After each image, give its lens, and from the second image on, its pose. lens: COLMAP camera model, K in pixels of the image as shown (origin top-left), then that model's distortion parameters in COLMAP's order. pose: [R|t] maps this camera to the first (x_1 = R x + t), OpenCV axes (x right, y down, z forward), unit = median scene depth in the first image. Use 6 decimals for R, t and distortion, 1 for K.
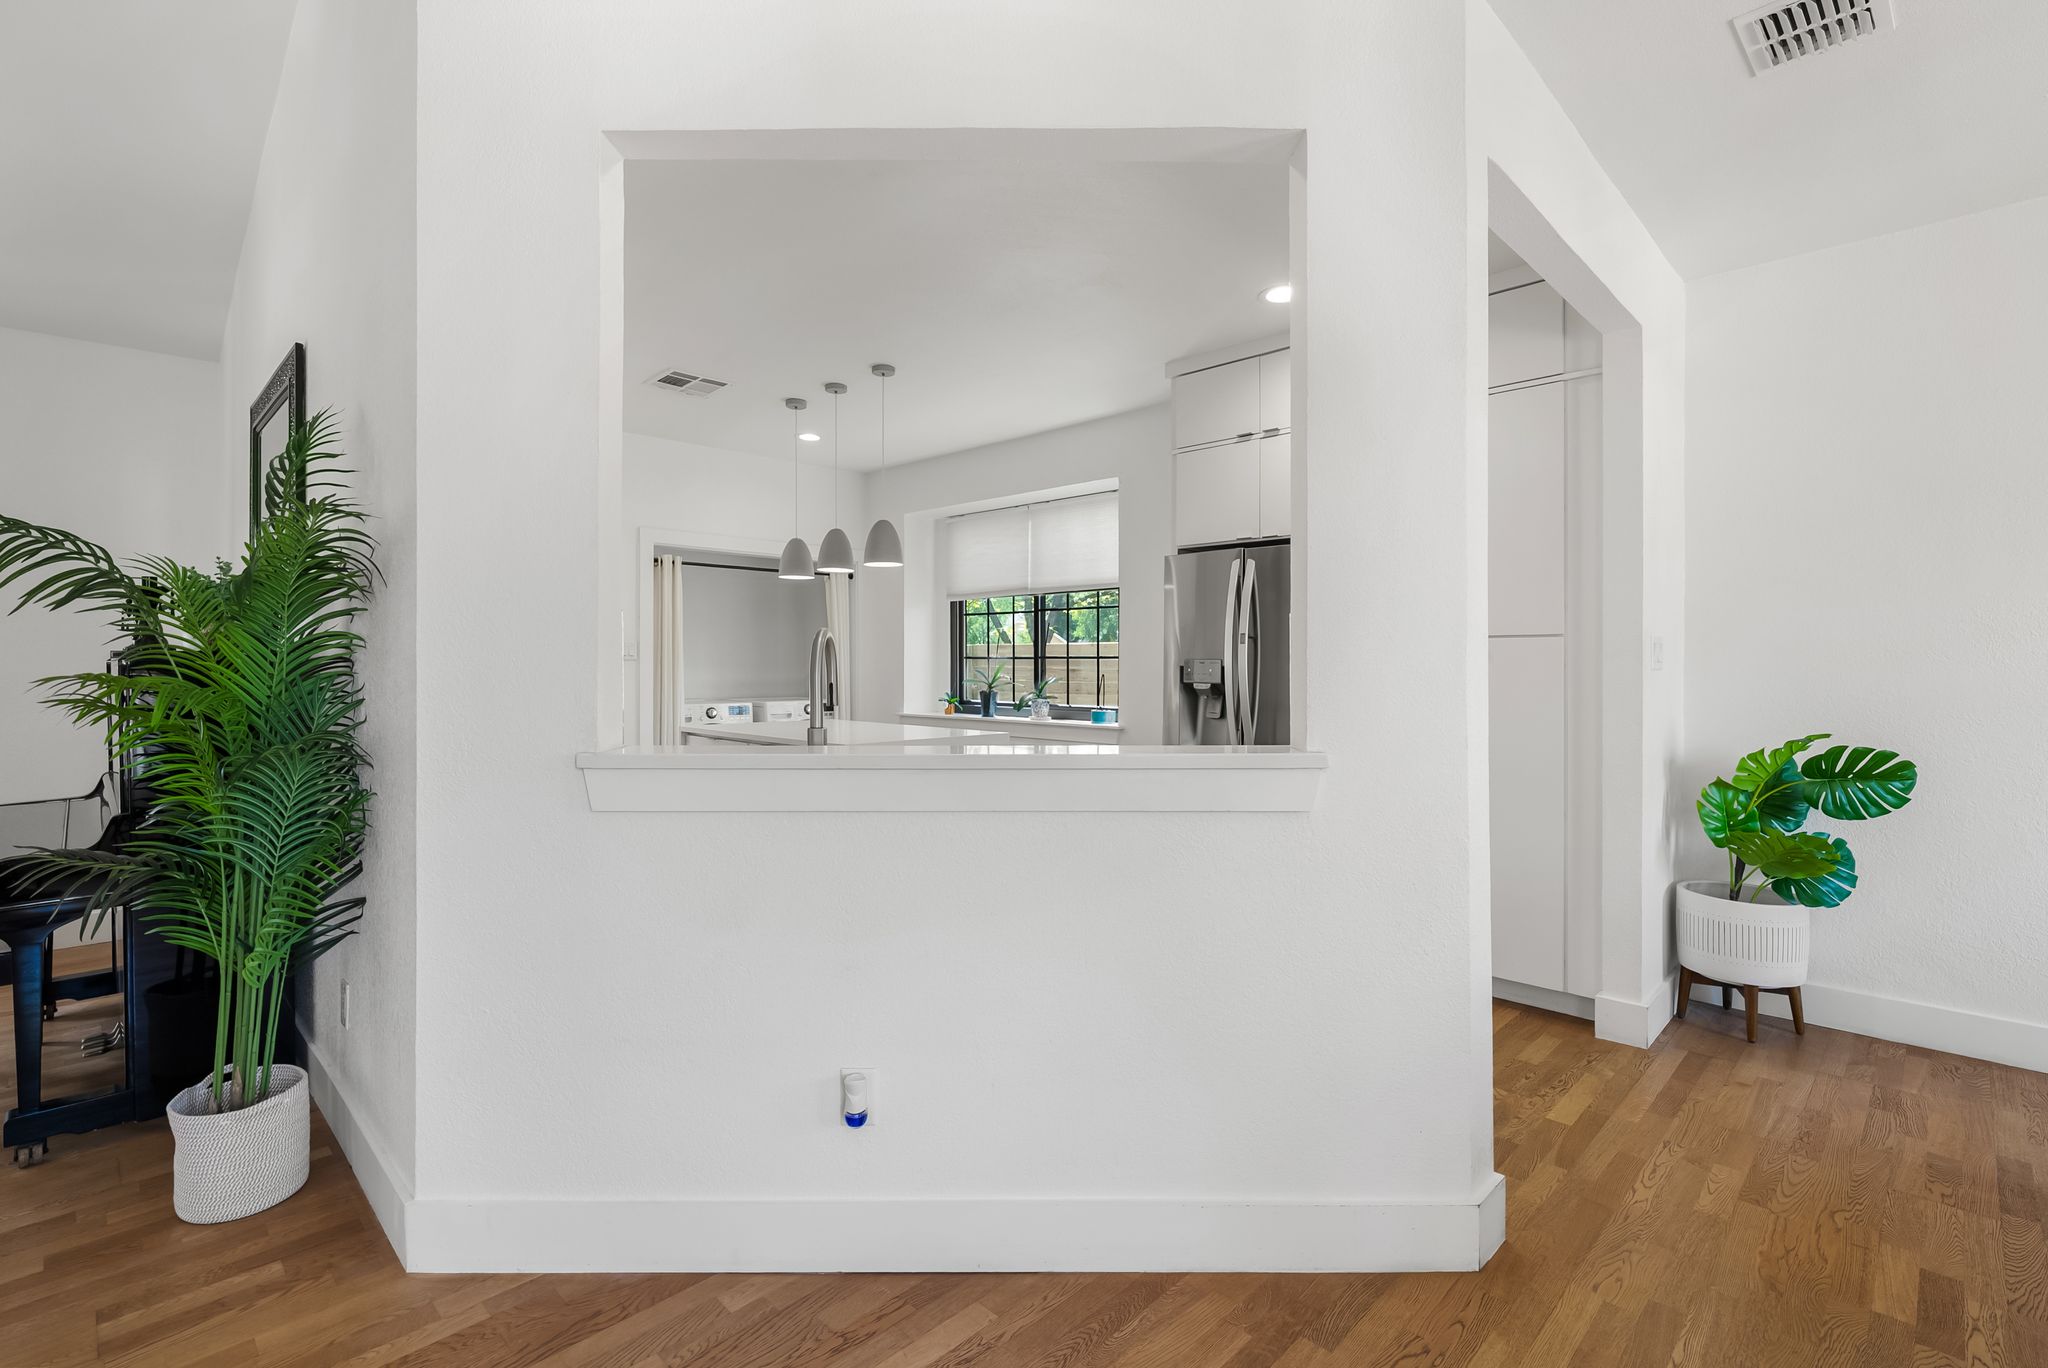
lens RADIAL K [[938.2, 0, 1024.0], [0, 938.2, 684.0], [0, 0, 1]] dist [0.002143, 0.000247]
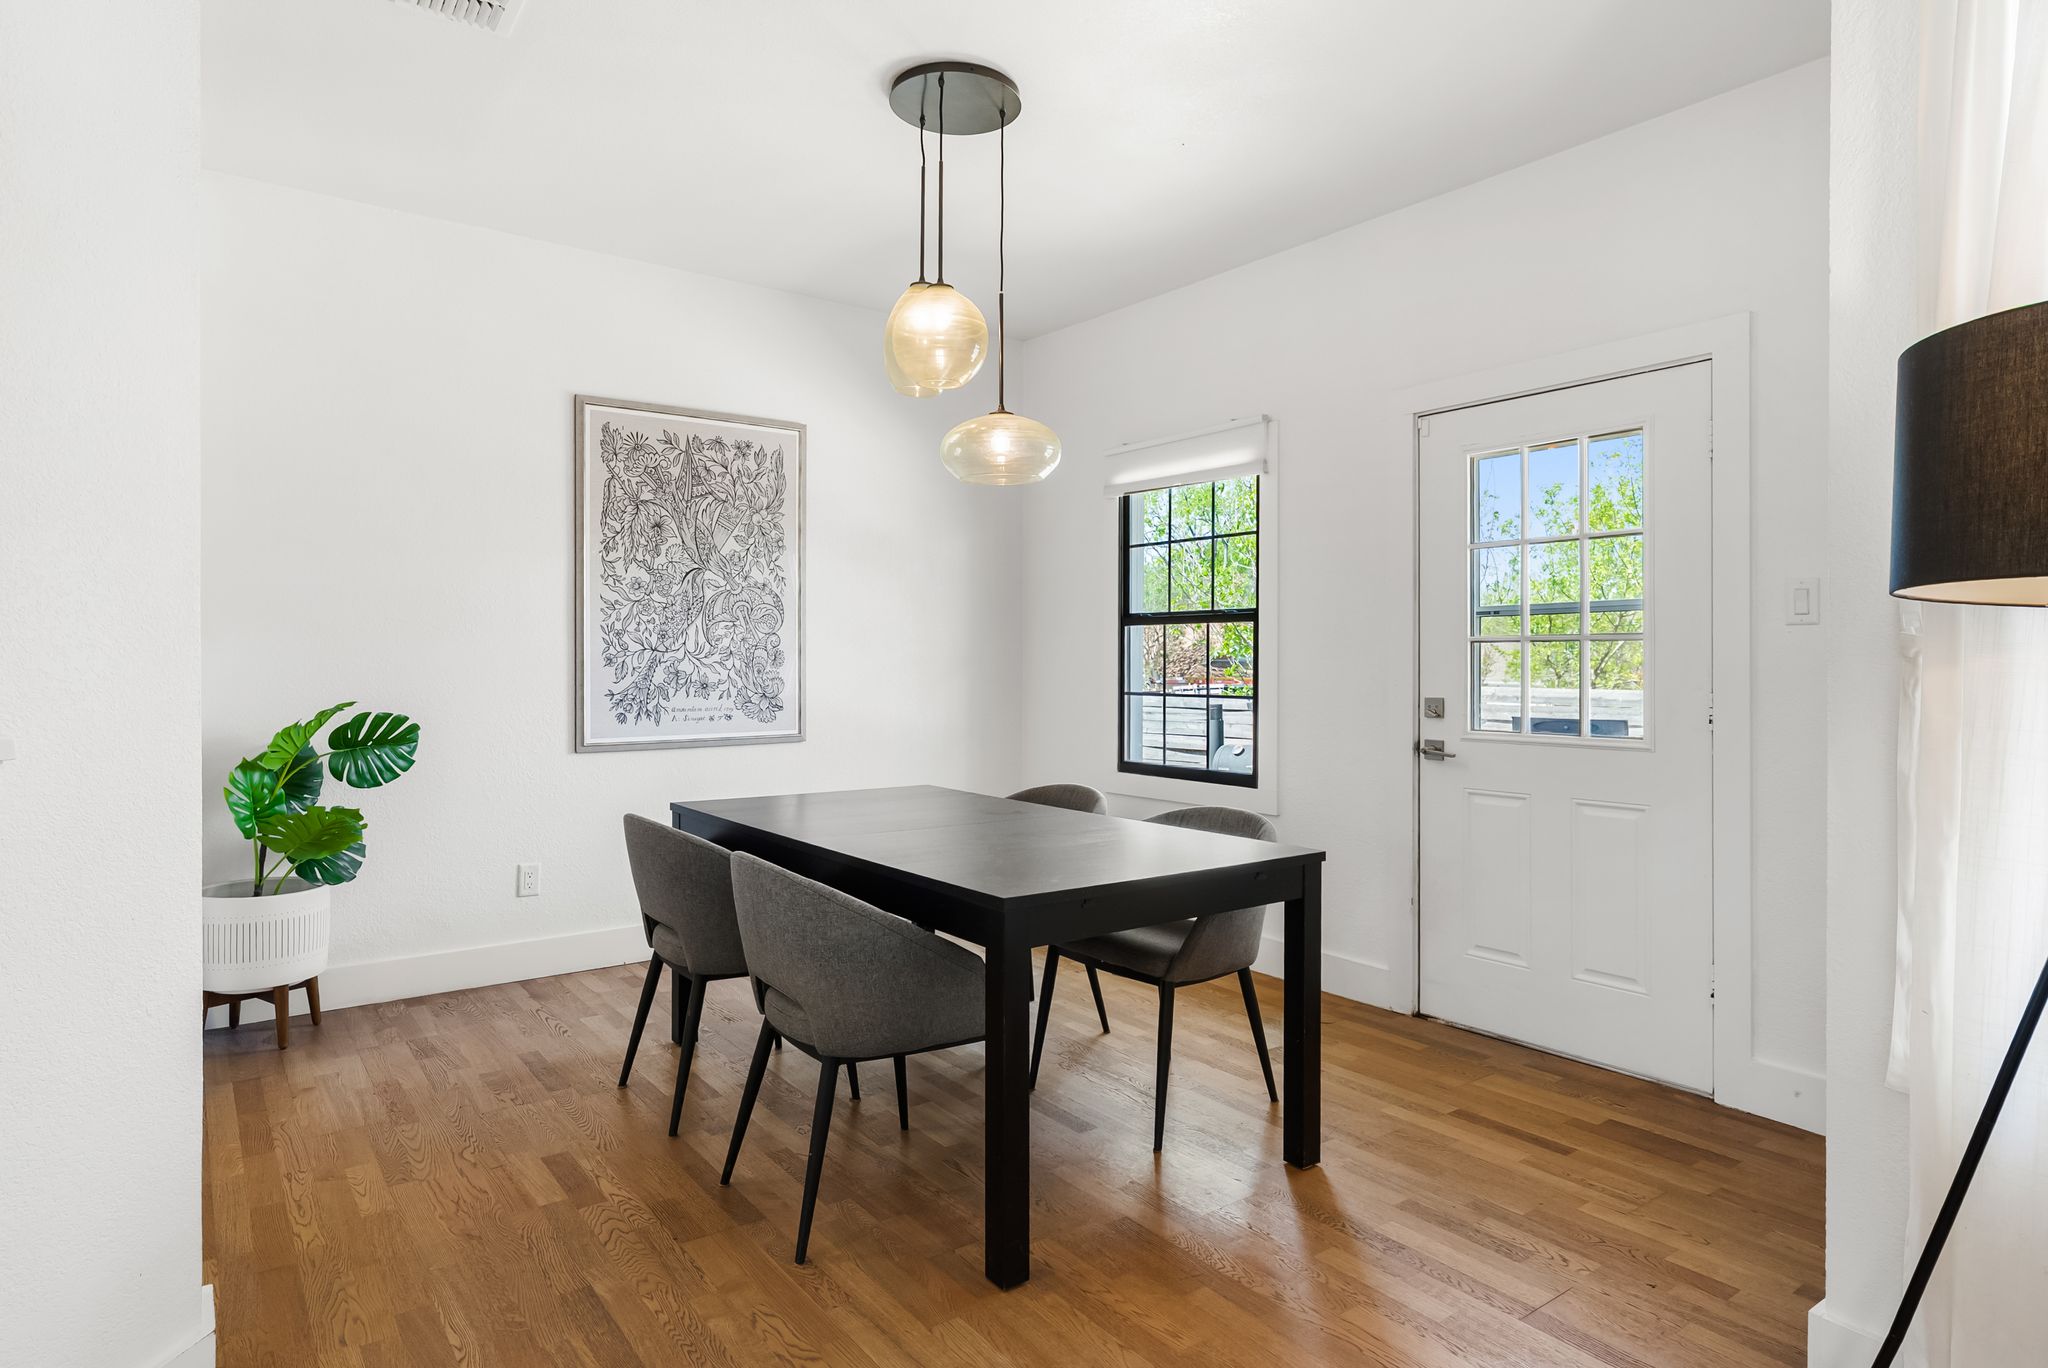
lens RADIAL K [[1108.8, 0, 1024.0], [0, 1108.8, 684.0], [0, 0, 1]] dist [-0.003079, -0.001040]
pose [[0.150001, -0.022280, 0.988435, -0.170895], [0.013966, 0.999694, 0.020414, 0.021439], [-0.988587, 0.010742, 0.150266, 0.144158]]
